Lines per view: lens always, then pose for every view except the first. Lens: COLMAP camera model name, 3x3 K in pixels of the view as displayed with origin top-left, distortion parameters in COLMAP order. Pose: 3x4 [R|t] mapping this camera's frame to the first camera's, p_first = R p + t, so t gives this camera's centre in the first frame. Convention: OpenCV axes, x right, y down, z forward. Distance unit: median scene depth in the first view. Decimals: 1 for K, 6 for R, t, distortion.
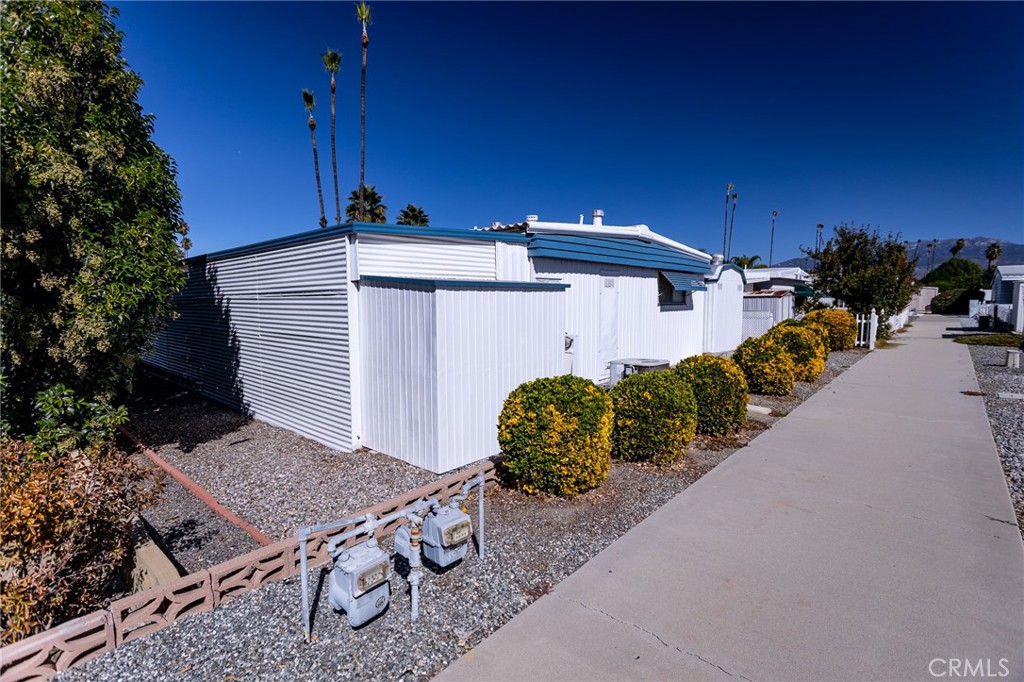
lens RADIAL K [[482.8, 0, 508.3], [0, 482.8, 335.5], [0, 0, 1]] dist [0.002474, 0.001464]
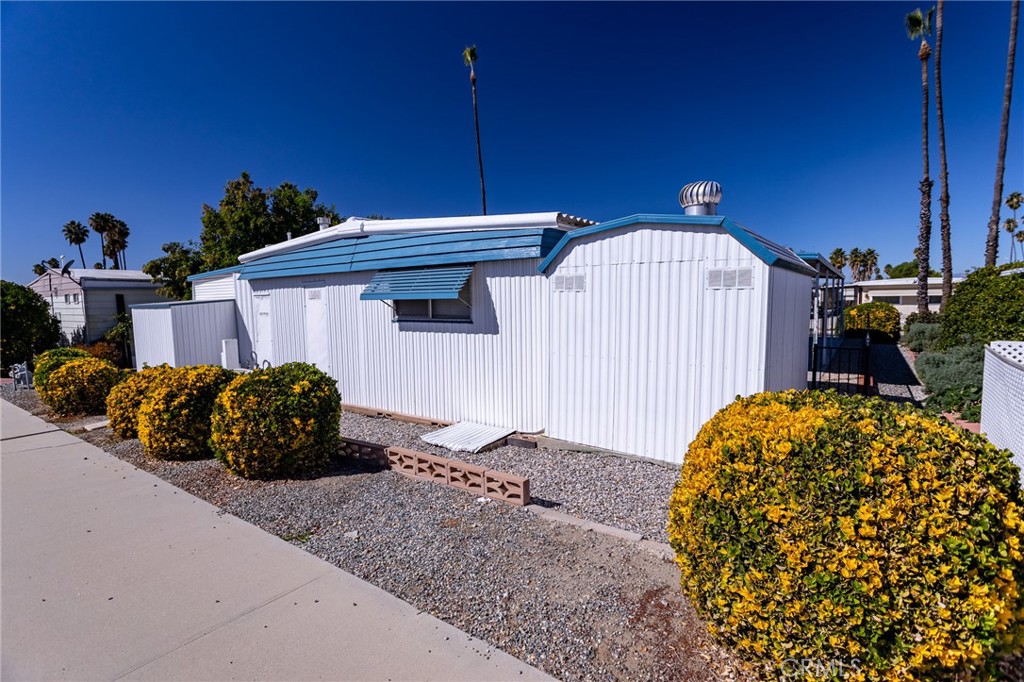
lens RADIAL K [[482.8, 0, 508.3], [0, 482.8, 335.5], [0, 0, 1]] dist [0.002474, 0.001464]
pose [[0.098565, 0.113830, -0.988599, 1.086090], [-0.037880, 0.993145, 0.110577, -0.134762], [0.994409, 0.026549, 0.102202, 1.171966]]
